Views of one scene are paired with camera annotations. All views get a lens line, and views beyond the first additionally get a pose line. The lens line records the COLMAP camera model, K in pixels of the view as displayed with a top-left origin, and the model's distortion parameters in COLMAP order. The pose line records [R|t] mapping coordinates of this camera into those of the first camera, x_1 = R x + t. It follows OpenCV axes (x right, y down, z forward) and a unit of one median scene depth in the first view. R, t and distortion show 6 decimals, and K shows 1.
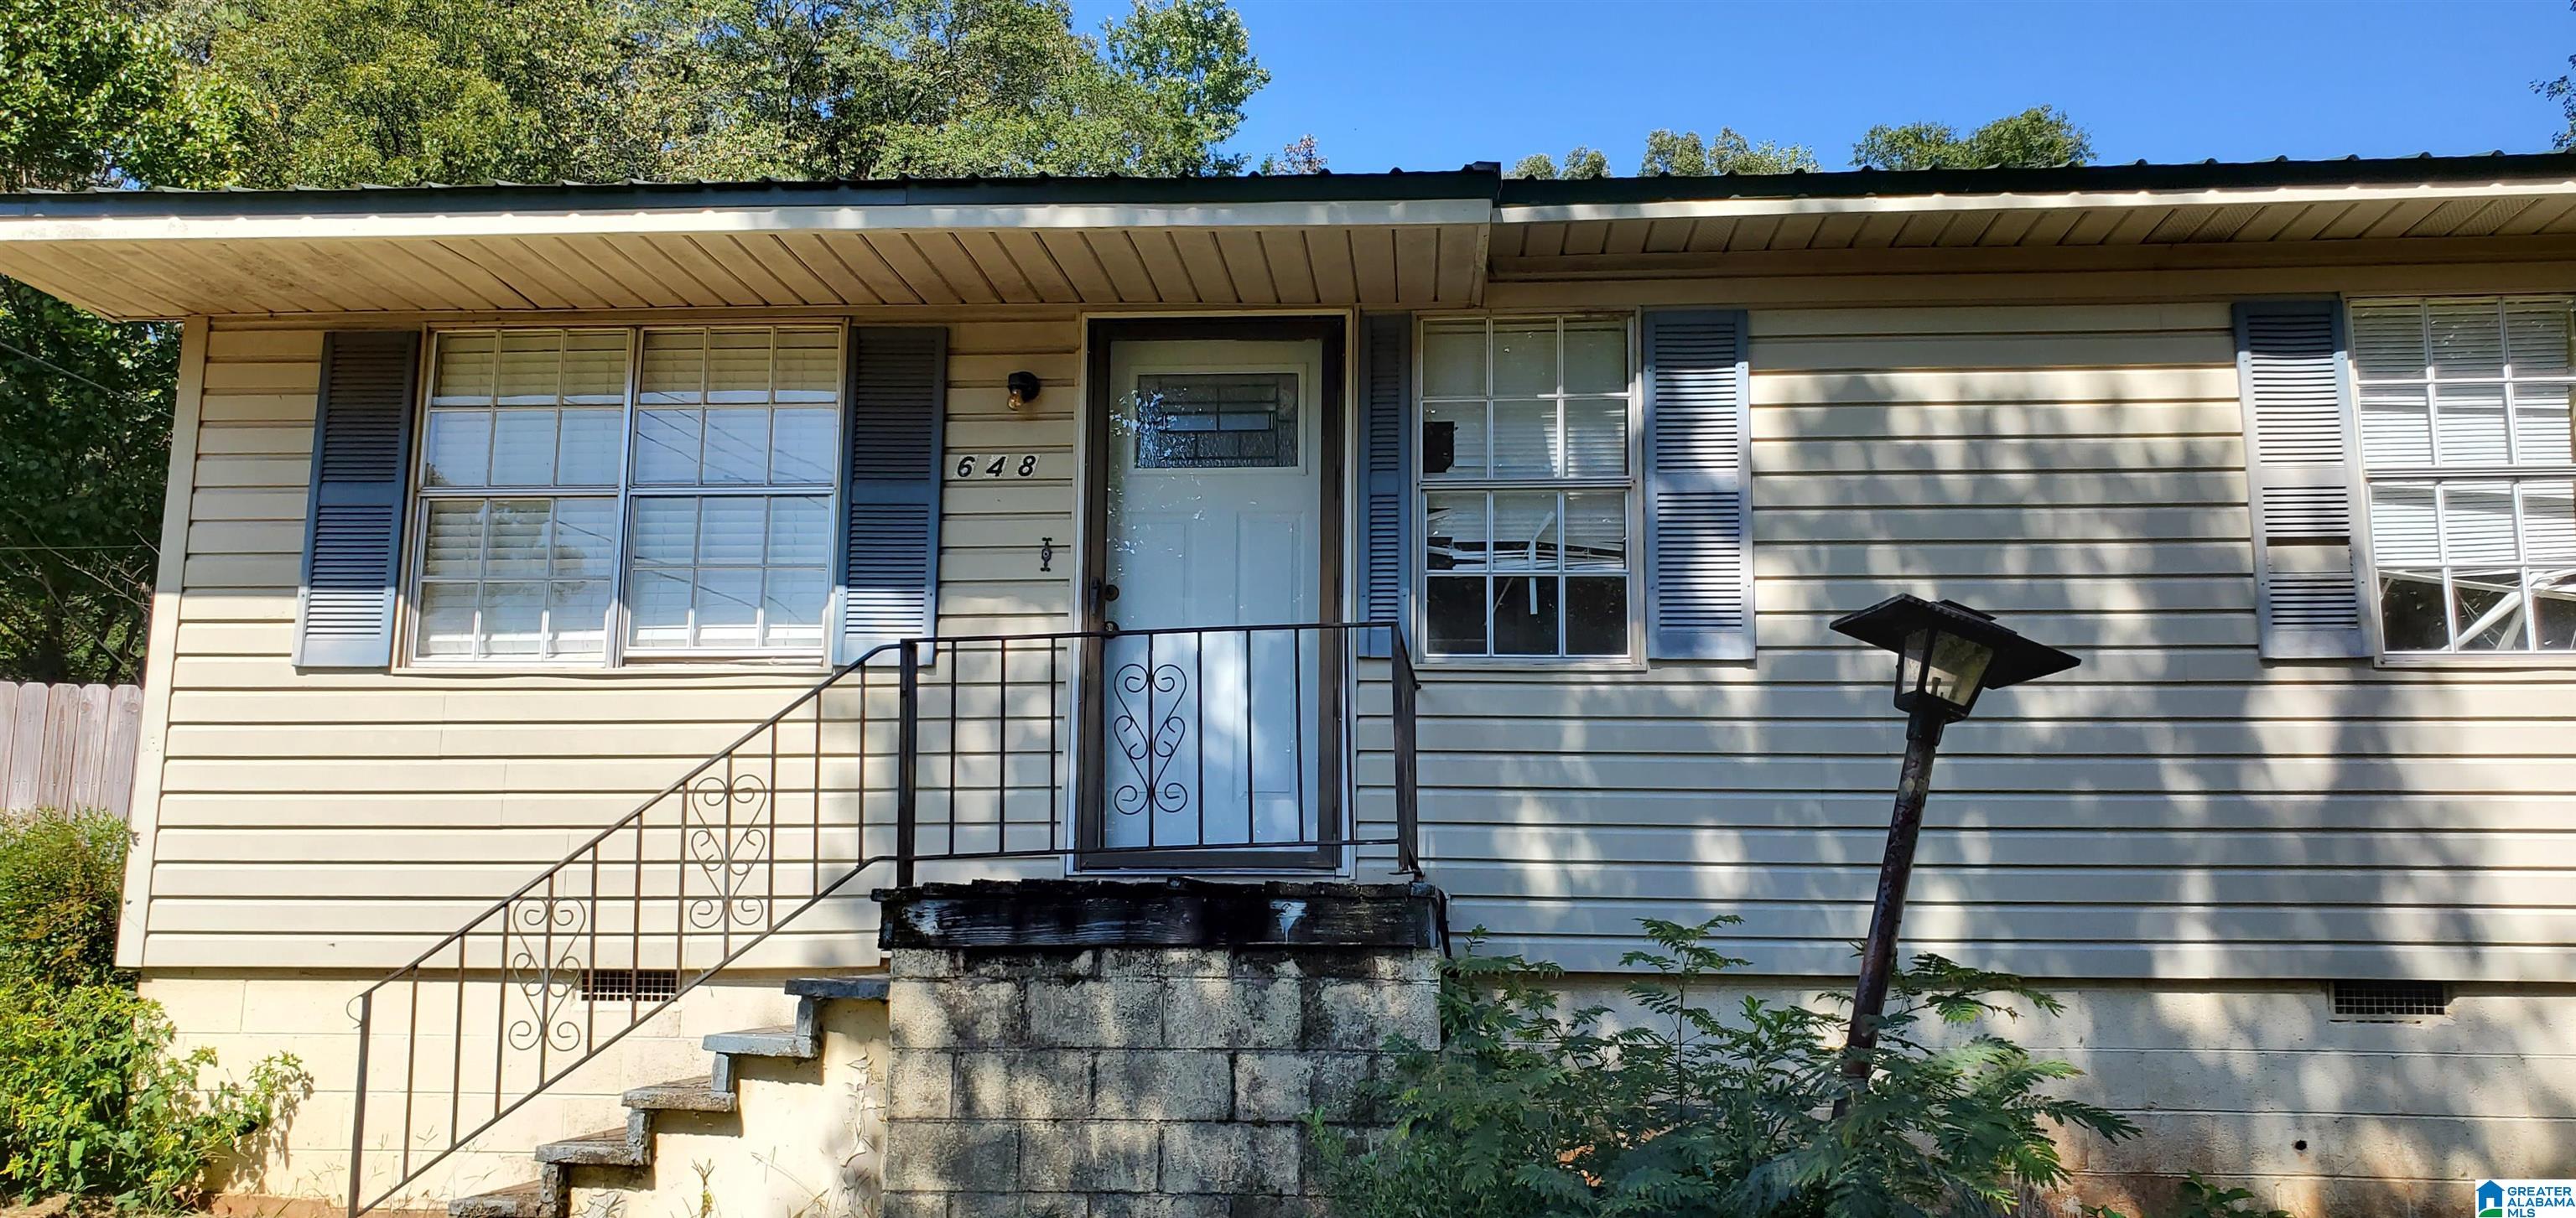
lens RADIAL K [[2295.3, 0, 1288.9], [0, 2295.3, 605.4], [0, 0, 1]] dist [0.001592, 0.002430]
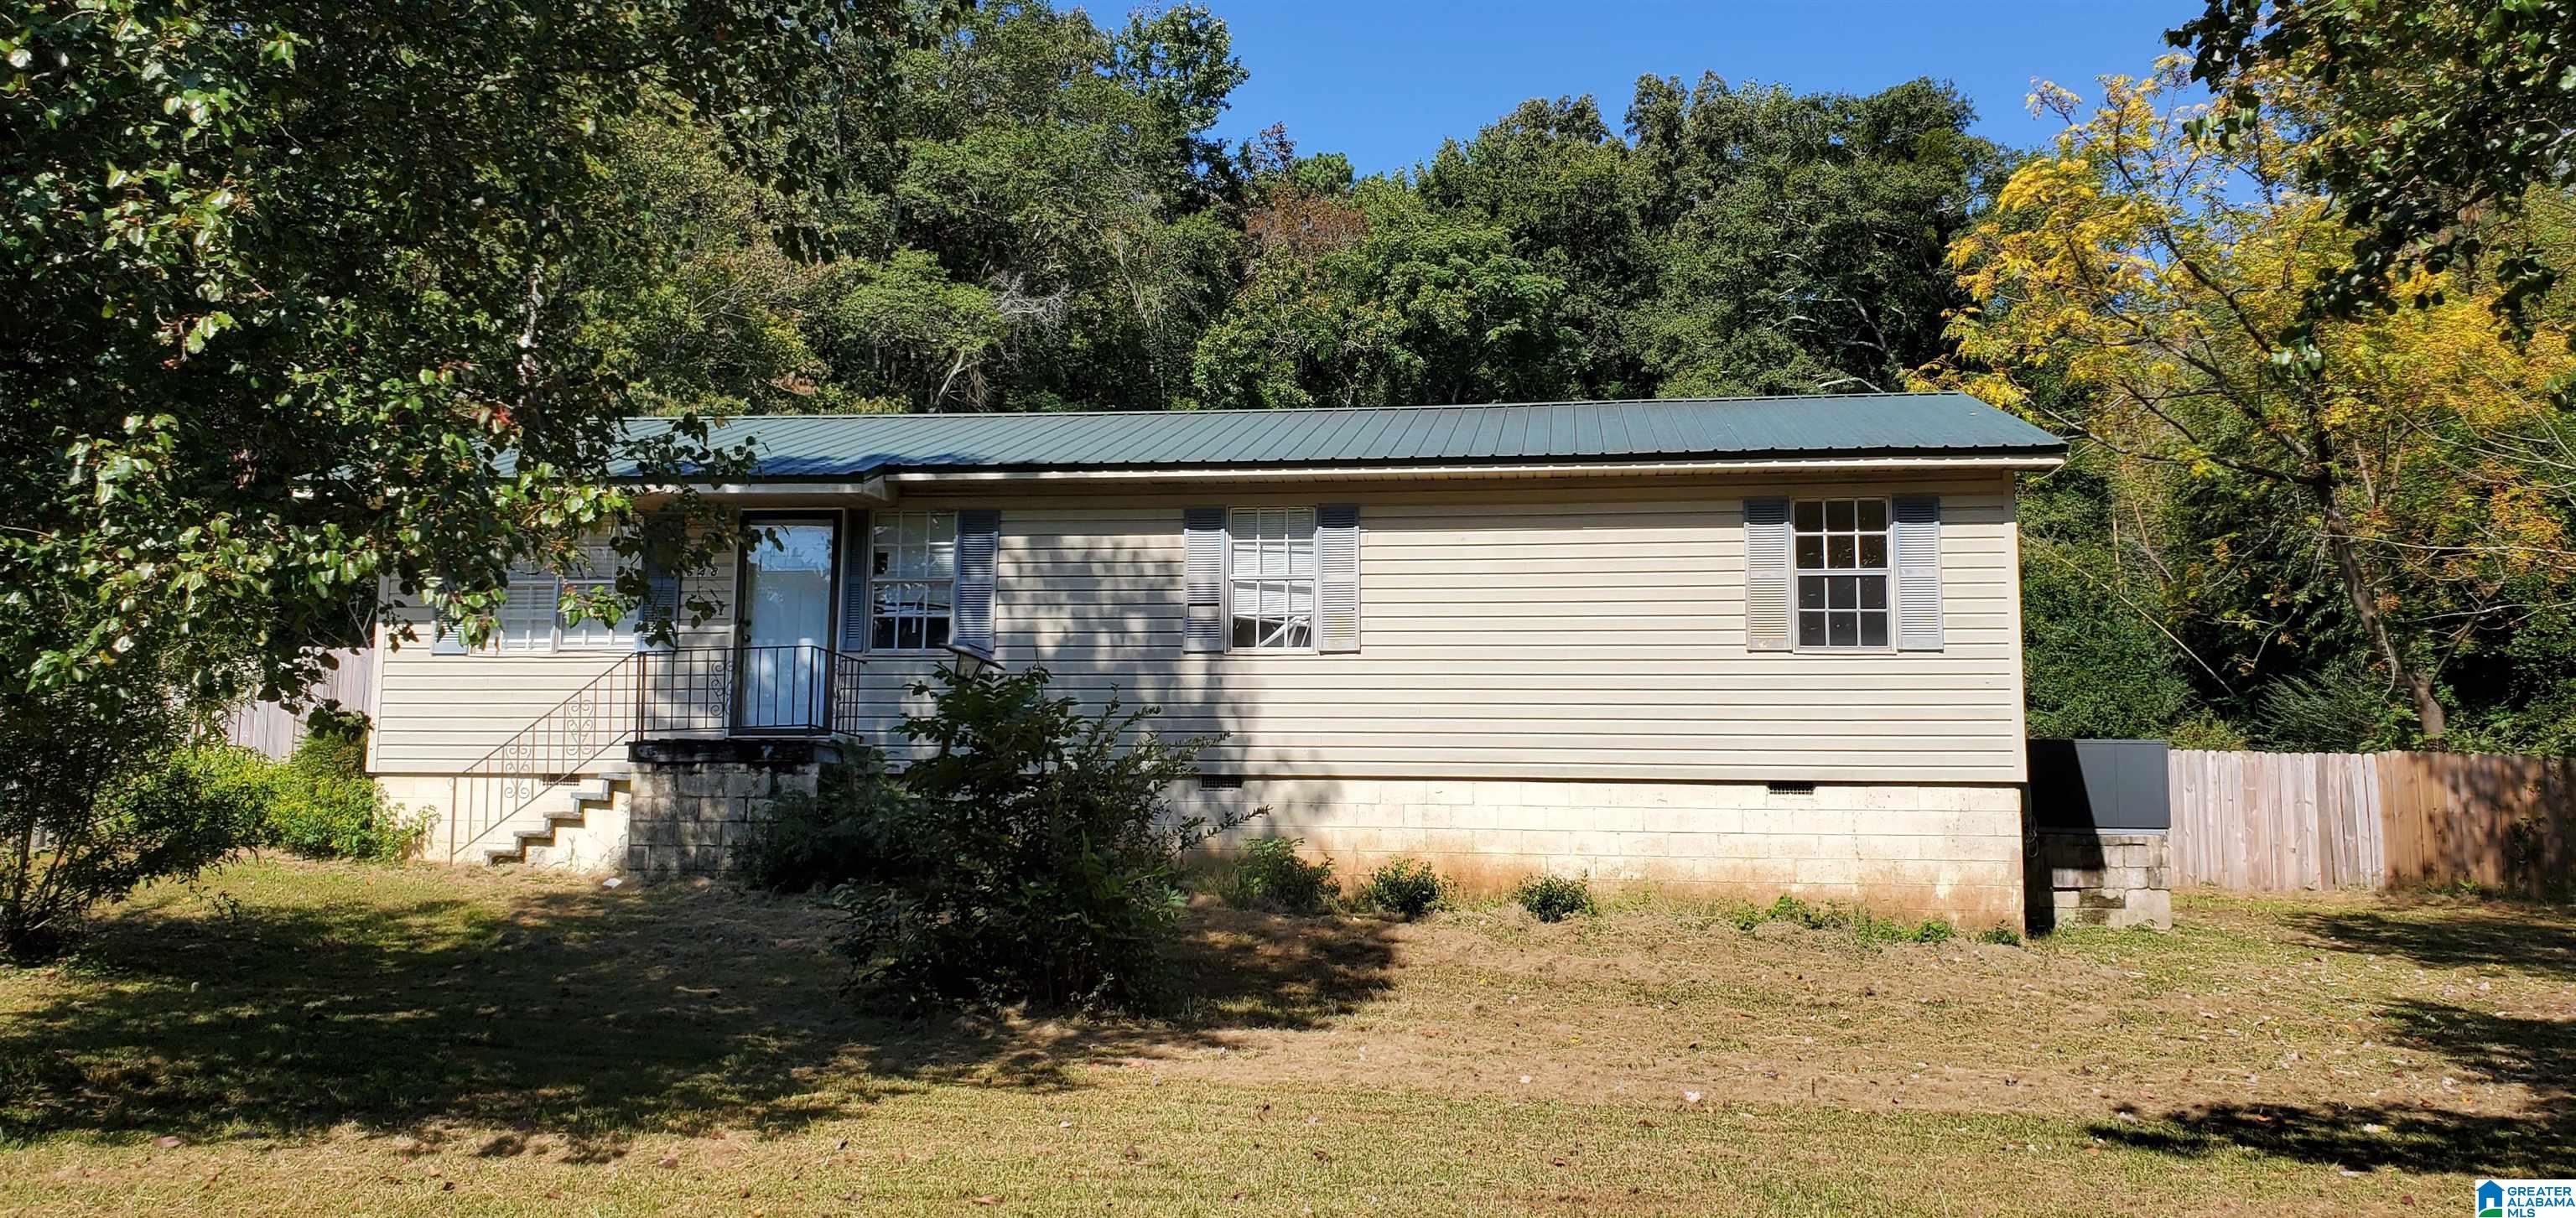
lens RADIAL K [[2295.3, 0, 1288.9], [0, 2295.3, 605.4], [0, 0, 1]] dist [0.001592, 0.002430]
pose [[0.997587, -0.003959, -0.069320, 0.711633], [0.007969, 0.998303, 0.057678, -0.172182], [0.068974, -0.058092, 0.995926, -1.503954]]
